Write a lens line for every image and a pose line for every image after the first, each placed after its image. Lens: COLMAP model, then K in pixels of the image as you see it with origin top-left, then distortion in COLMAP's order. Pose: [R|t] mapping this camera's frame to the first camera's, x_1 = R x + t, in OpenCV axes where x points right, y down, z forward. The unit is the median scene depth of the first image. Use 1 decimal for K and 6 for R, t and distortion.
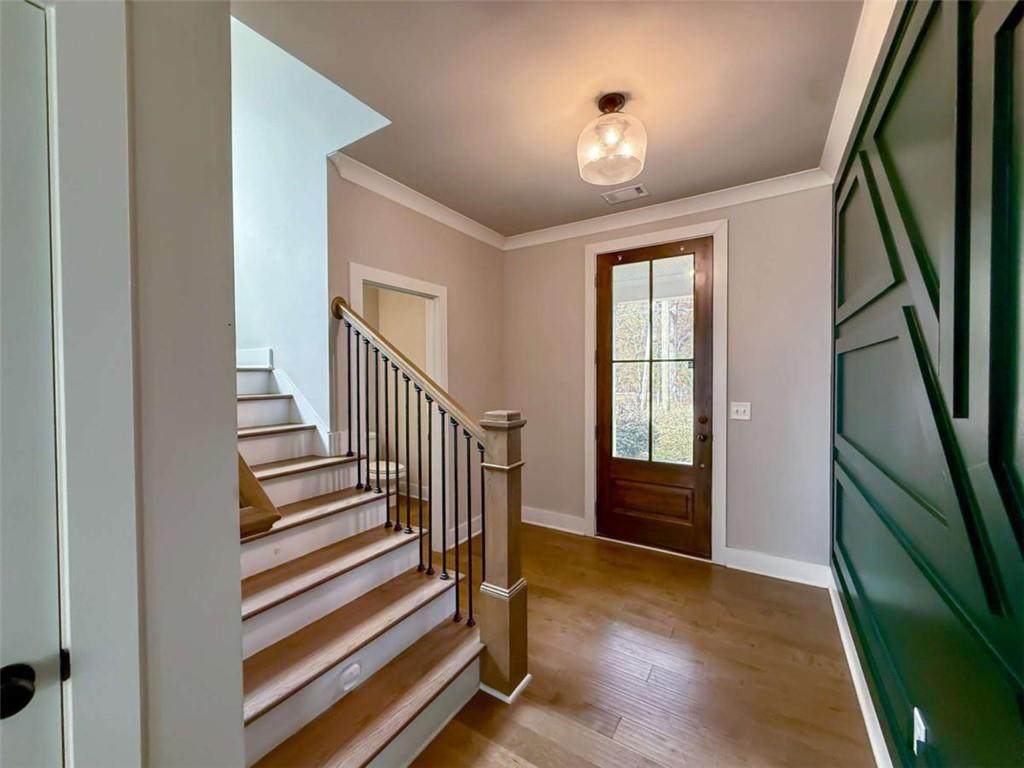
lens RADIAL K [[406.0, 0, 517.8], [0, 406.0, 381.8], [0, 0, 1]] dist [0.002950, -0.000115]
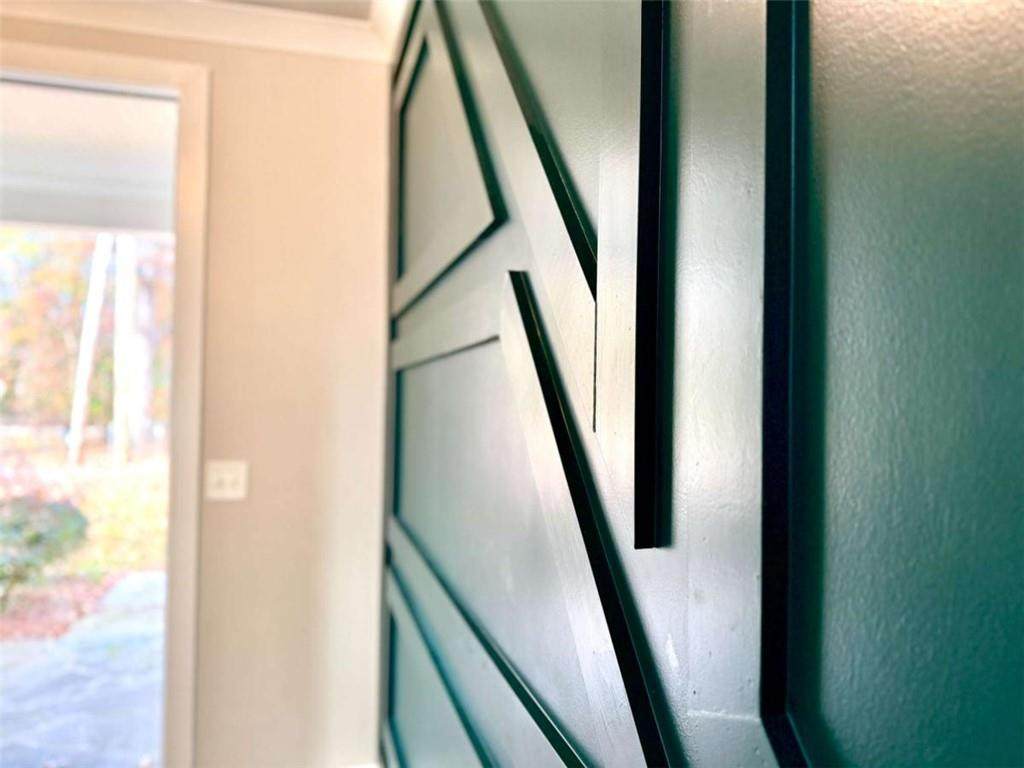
lens RADIAL K [[714.3, 0, 512.7], [0, 714.3, 381.6], [0, 0, 1]] dist [0.017353, -0.054471]
pose [[0.674098, 0.033354, 0.737888, 0.214436], [-0.007067, 0.999225, -0.038711, -0.017184], [-0.738608, 0.020880, 0.673812, 0.273315]]
